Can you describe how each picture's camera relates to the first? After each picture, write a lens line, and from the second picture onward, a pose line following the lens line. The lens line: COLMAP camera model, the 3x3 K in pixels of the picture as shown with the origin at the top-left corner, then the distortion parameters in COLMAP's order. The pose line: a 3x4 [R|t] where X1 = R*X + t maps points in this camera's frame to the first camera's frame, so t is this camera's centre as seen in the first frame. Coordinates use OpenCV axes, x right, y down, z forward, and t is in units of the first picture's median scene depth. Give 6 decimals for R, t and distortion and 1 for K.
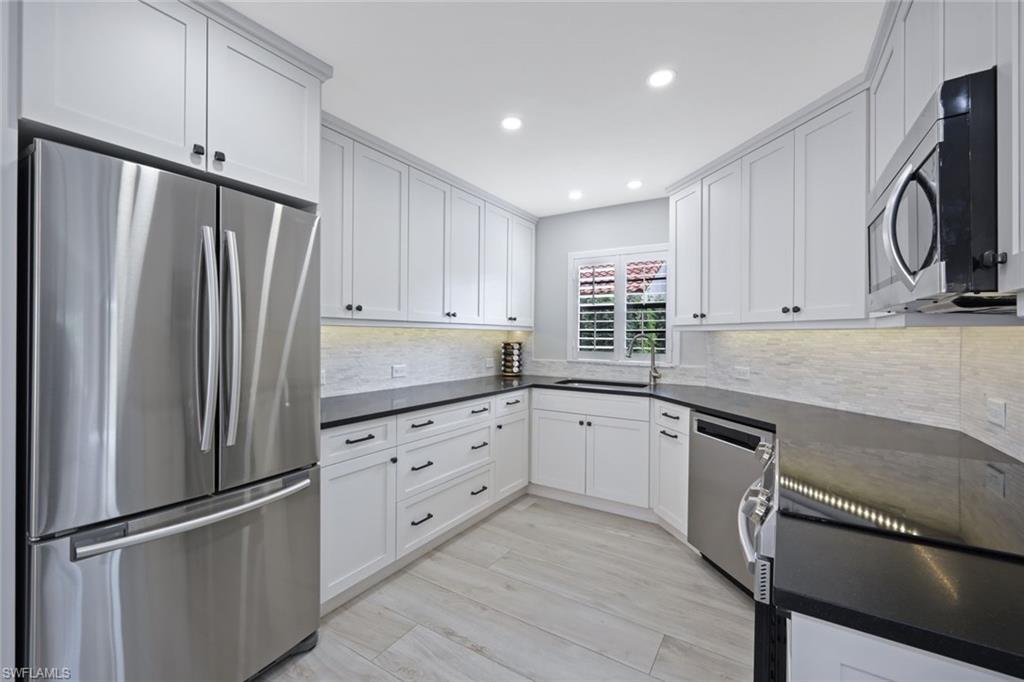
lens RADIAL K [[433.8, 0, 504.2], [0, 433.8, 336.7], [0, 0, 1]] dist [0.003902, 0.000392]
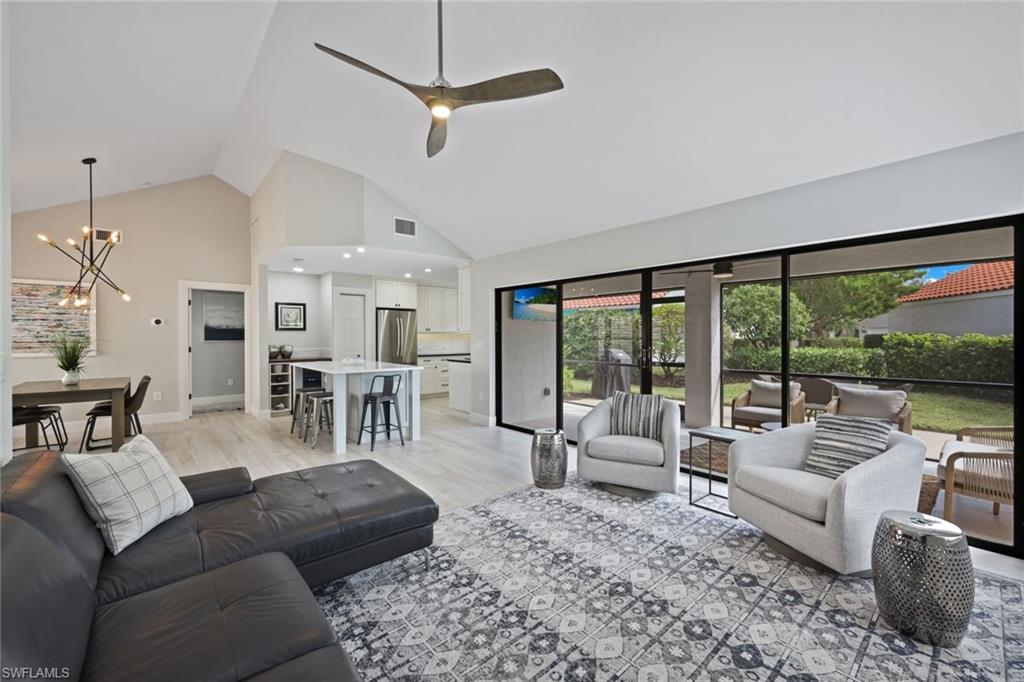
lens RADIAL K [[414.9, 0, 510.8], [0, 414.9, 339.9], [0, 0, 1]] dist [-0.000578, 0.000799]
pose [[0.959300, -0.005107, -0.282341, 1.103058], [0.007664, 0.999939, 0.007954, 0.003188], [0.282283, -0.009795, 0.959281, -1.843185]]
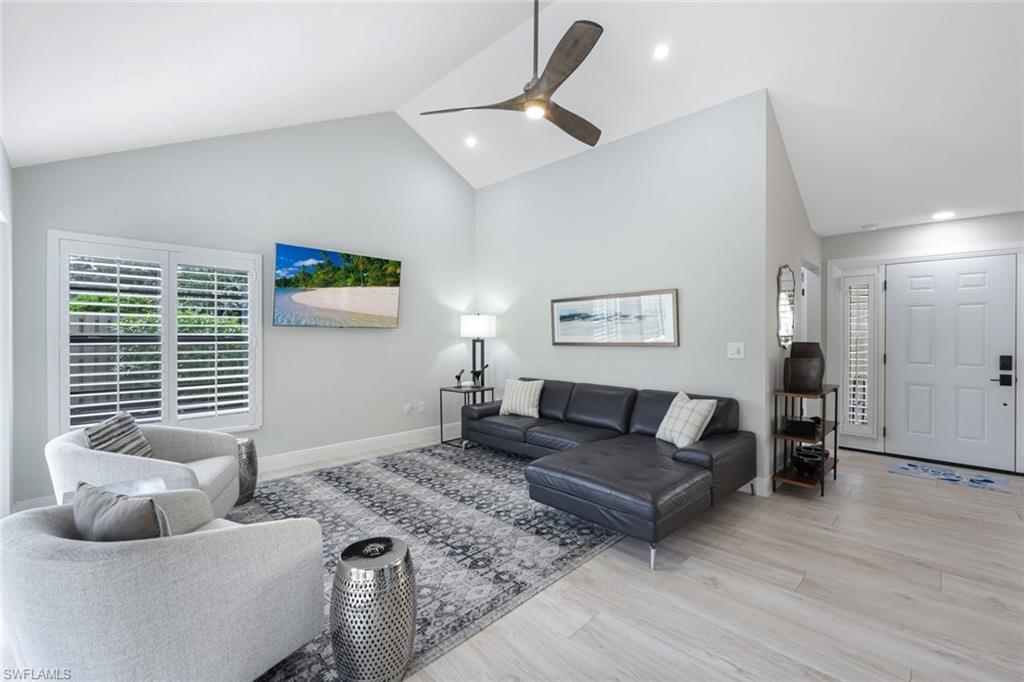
lens RADIAL K [[433.8, 0, 503.8], [0, 433.8, 342.9], [0, 0, 1]] dist [0.003902, 0.000392]
pose [[-0.975570, -0.011218, 0.219402, 0.593269], [-0.006969, 0.999773, 0.020128, 0.001589], [-0.219578, 0.018108, -0.975427, -0.176940]]
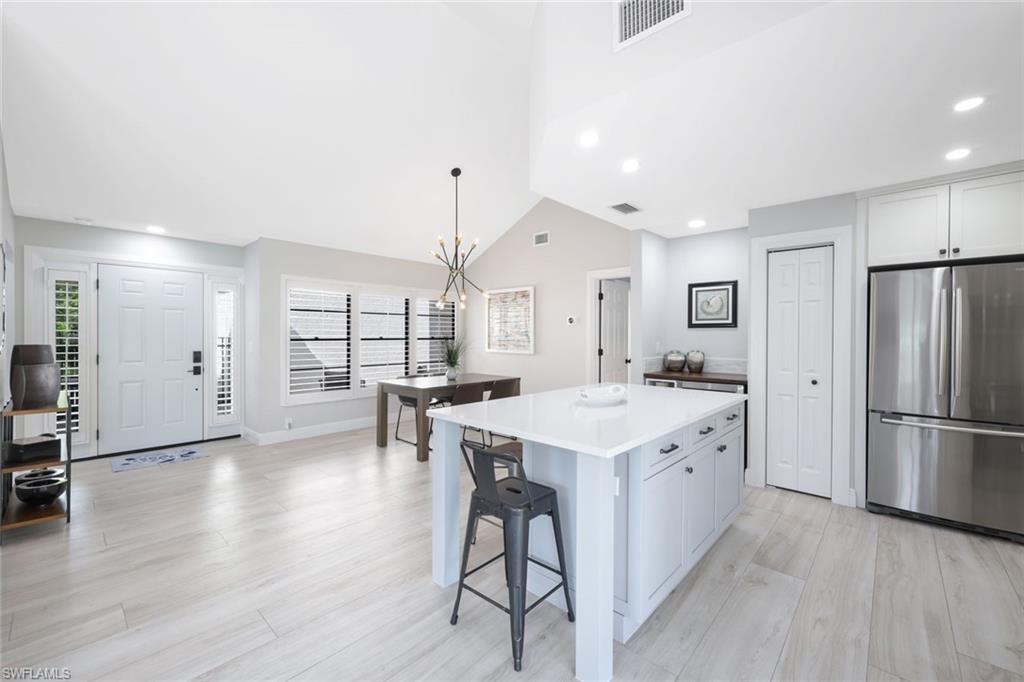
lens RADIAL K [[414.9, 0, 506.4], [0, 414.9, 341.2], [0, 0, 1]] dist [-0.000578, 0.000799]
pose [[-0.179899, 0.007516, -0.983656, 0.768269], [-0.005162, 0.999950, 0.008585, -0.003376], [0.983671, 0.006622, -0.179851, -0.327278]]
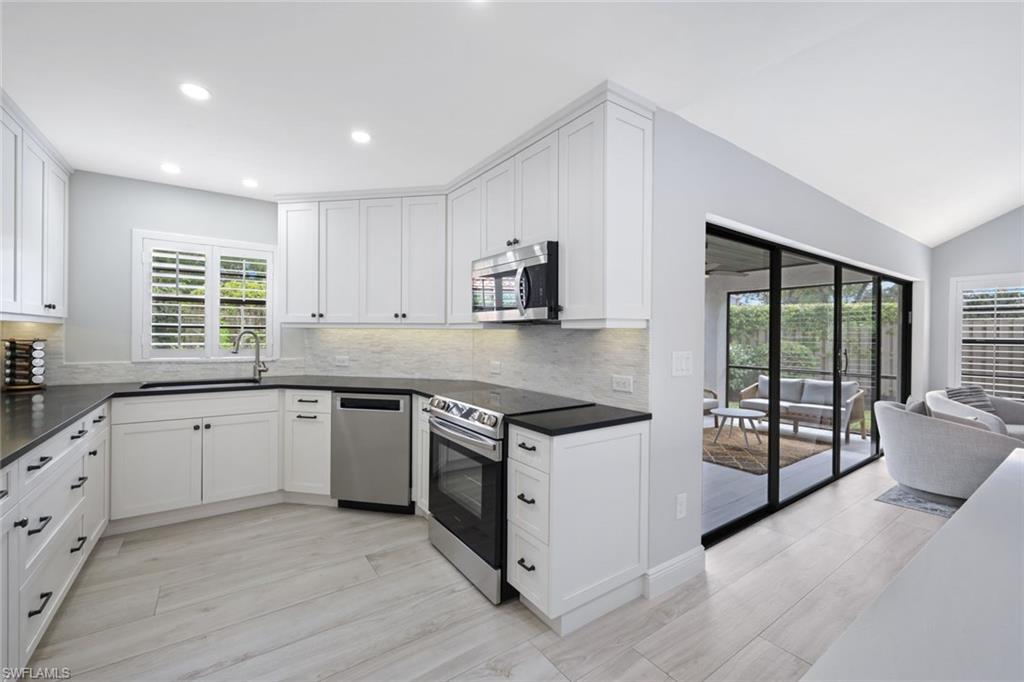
lens RADIAL K [[414.9, 0, 513.8], [0, 414.9, 335.5], [0, 0, 1]] dist [-0.000578, 0.000799]
pose [[0.379566, -0.005095, 0.925151, -0.393253], [-0.005655, 0.999953, 0.007827, -0.004369], [-0.925147, -0.008203, 0.379519, 0.059103]]
